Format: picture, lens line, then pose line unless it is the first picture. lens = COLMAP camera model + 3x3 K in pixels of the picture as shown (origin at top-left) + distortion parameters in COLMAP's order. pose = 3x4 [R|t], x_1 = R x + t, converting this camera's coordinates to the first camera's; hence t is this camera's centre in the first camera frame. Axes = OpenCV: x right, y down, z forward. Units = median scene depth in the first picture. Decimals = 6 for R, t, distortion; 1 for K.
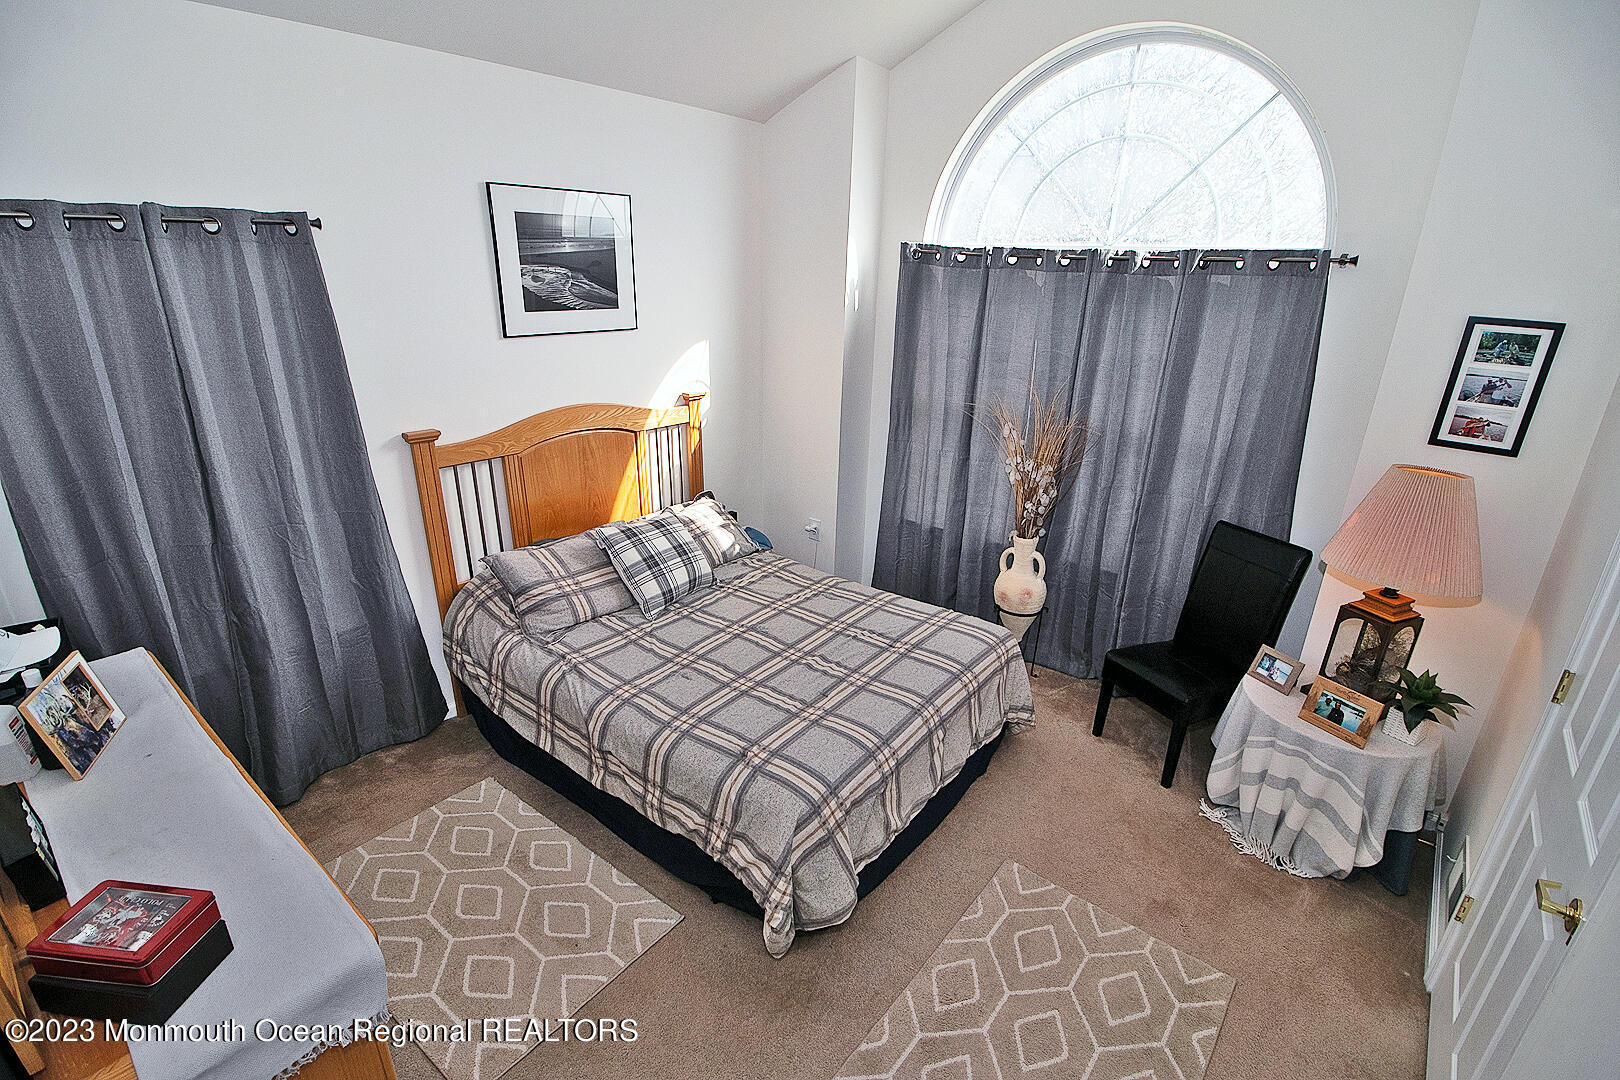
lens RADIAL K [[728.0, 0, 816.5], [0, 728.0, 497.9], [0, 0, 1]] dist [0.002095, -0.019026]
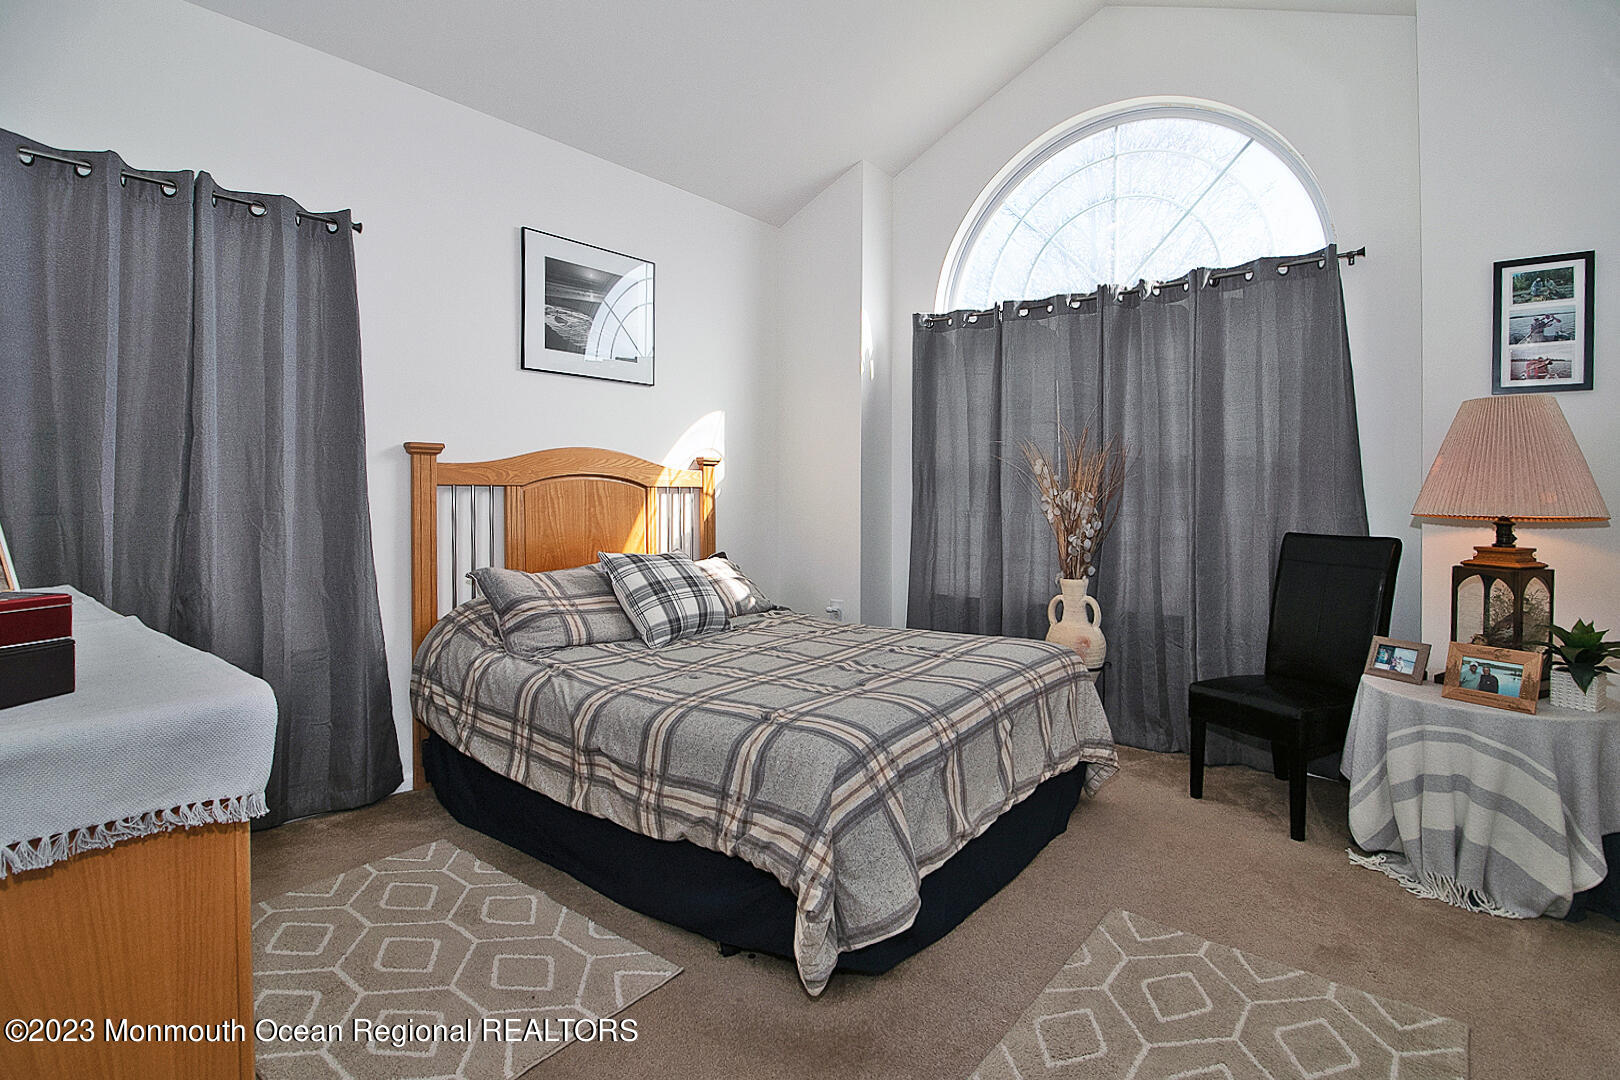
lens RADIAL K [[748.8, 0, 811.5], [0, 748.8, 548.7], [0, 0, 1]] dist [-0.000033, -0.014217]
pose [[0.999656, -0.024646, -0.008941, -0.030971], [0.020162, 0.940663, -0.338742, 0.374908], [0.016760, 0.338445, 0.940837, 0.130922]]
